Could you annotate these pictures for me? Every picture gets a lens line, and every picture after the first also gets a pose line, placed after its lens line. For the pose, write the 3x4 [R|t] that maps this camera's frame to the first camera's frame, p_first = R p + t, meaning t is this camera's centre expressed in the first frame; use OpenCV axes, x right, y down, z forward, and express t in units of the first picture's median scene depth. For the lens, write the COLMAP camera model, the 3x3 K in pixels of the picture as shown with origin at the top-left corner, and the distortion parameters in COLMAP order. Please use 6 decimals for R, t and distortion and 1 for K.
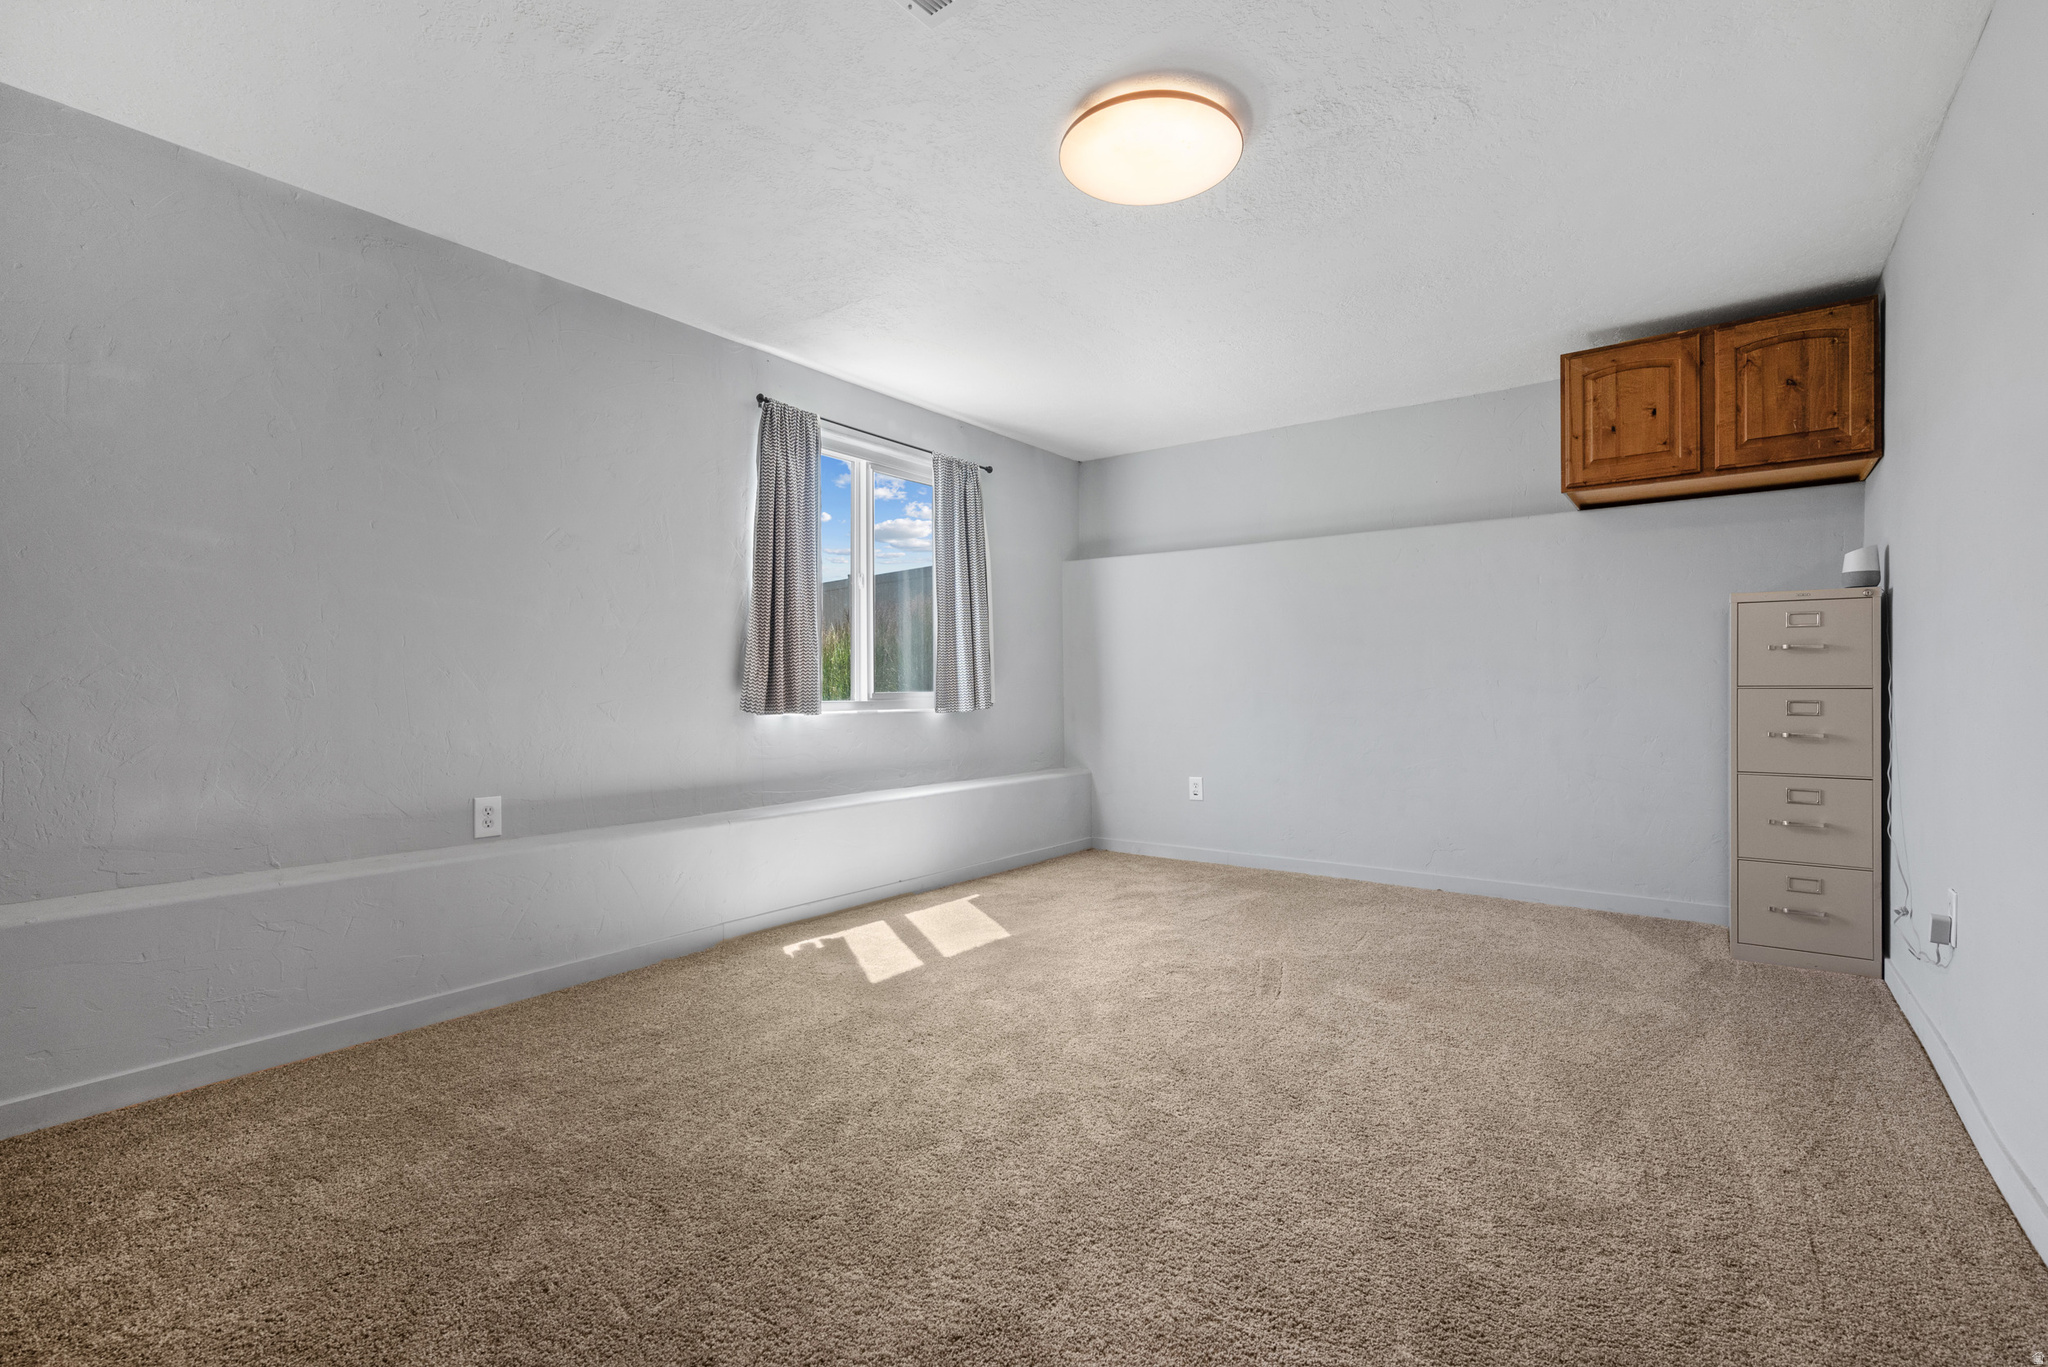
lens RADIAL K [[948.5, 0, 1024.0], [0, 948.5, 683.5], [0, 0, 1]] dist [-0.001340, -0.000652]
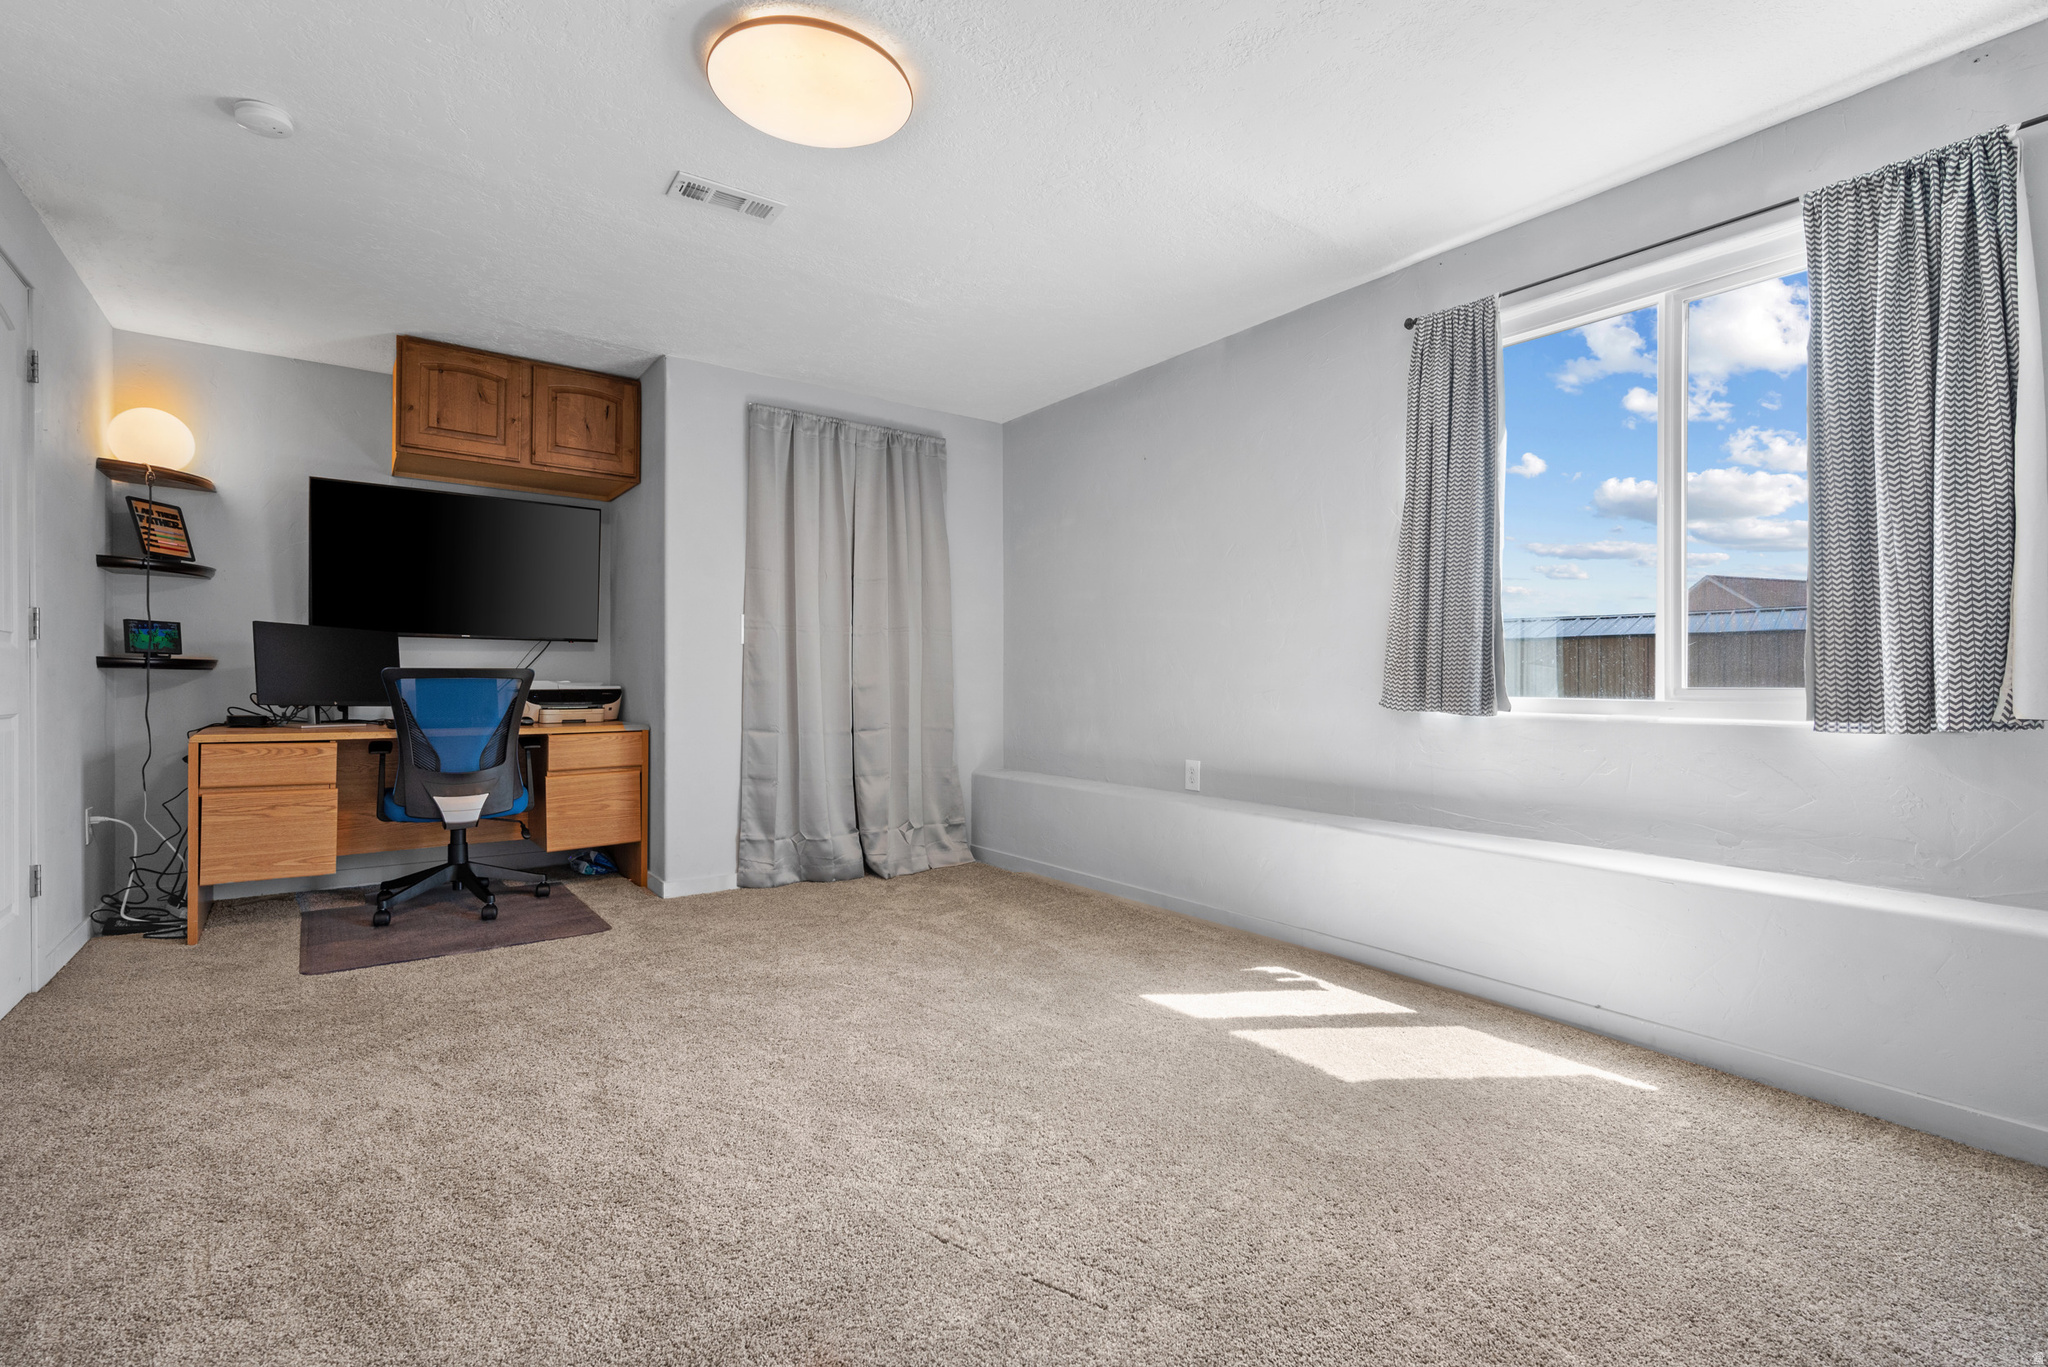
lens RADIAL K [[948.5, 0, 1024.0], [0, 948.5, 683.5], [0, 0, 1]] dist [-0.001340, -0.000652]
pose [[-0.311745, 0.006901, -0.950141, 0.659494], [0.003590, 0.999975, 0.006085, 0.003043], [0.950159, -0.001514, -0.311762, 1.027741]]
